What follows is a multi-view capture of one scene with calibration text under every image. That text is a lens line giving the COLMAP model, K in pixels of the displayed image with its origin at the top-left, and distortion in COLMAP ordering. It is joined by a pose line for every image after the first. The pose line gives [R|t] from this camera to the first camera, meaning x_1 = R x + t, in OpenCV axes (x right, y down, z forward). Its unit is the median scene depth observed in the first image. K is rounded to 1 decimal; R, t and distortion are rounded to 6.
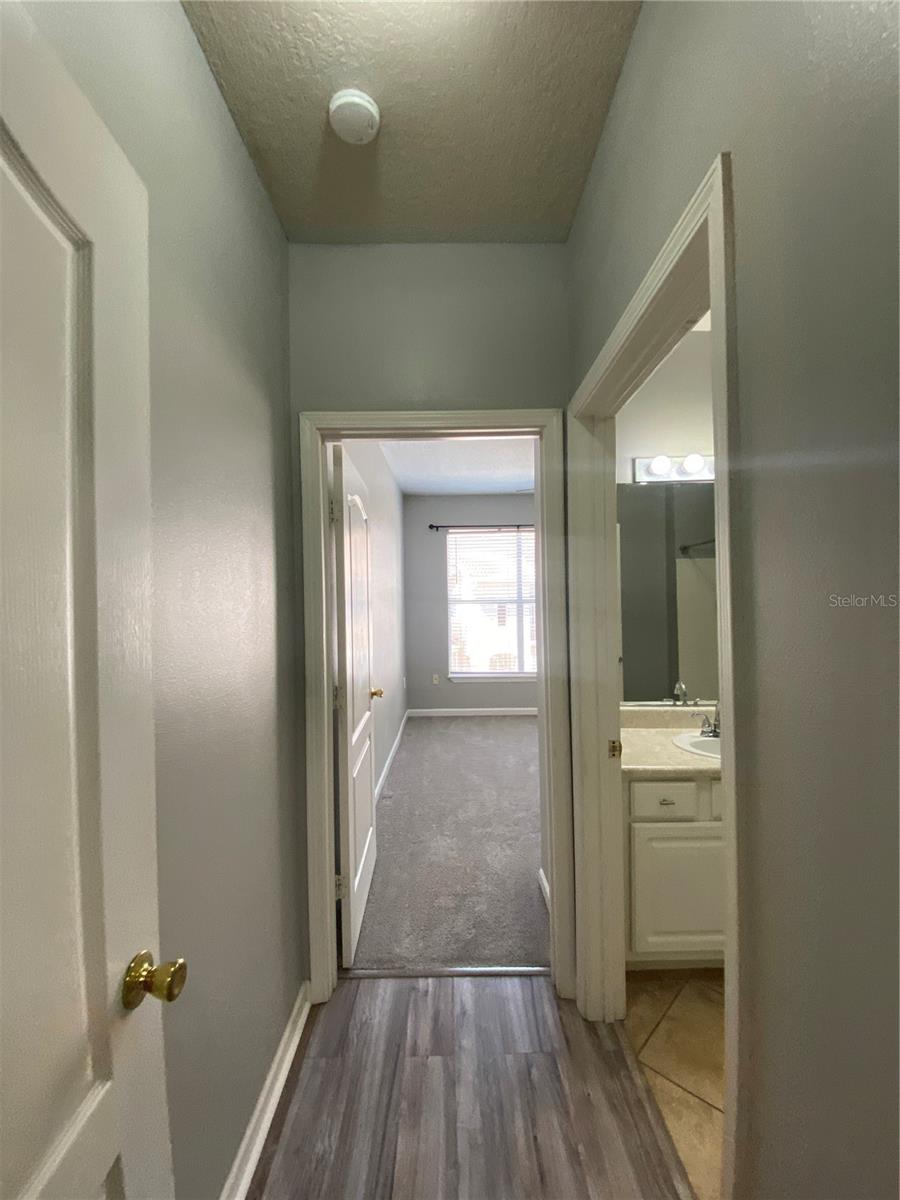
lens RADIAL K [[497.4, 0, 454.4], [0, 497.4, 594.7], [0, 0, 1]] dist [0.034163, -0.031968]
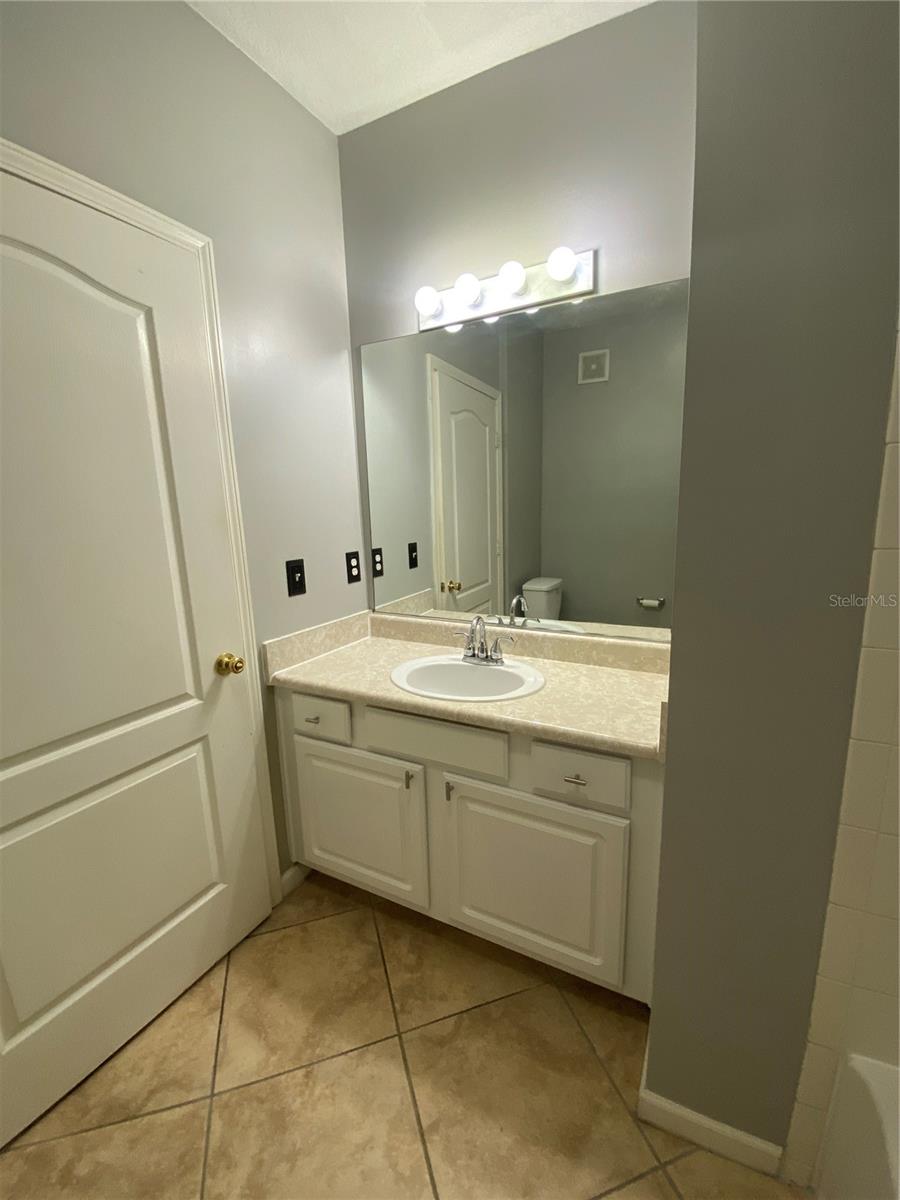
lens RADIAL K [[497.4, 0, 454.4], [0, 497.4, 594.7], [0, 0, 1]] dist [0.034163, -0.031968]
pose [[0.887927, 0.074421, -0.453923, 0.810881], [0.011219, 0.983028, 0.183114, 0.028855], [0.459847, -0.167685, 0.872022, 0.297939]]
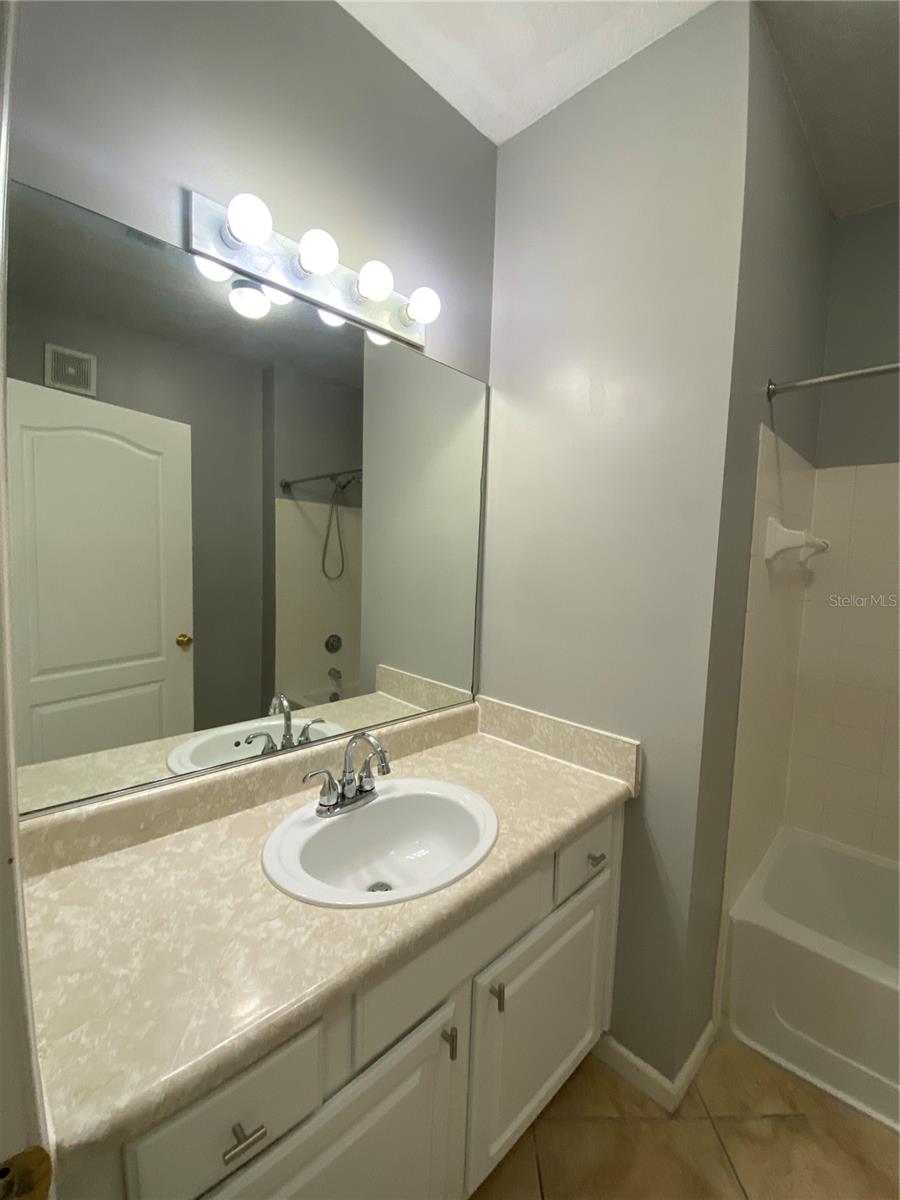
lens RADIAL K [[488.6, 0, 456.4], [0, 488.6, 585.3], [0, 0, 1]] dist [0.003657, -0.012864]
pose [[0.712147, -0.005197, 0.702011, 0.238117], [-0.043288, 0.997745, 0.051299, 0.017930], [-0.700695, -0.066920, 0.710316, 0.549638]]
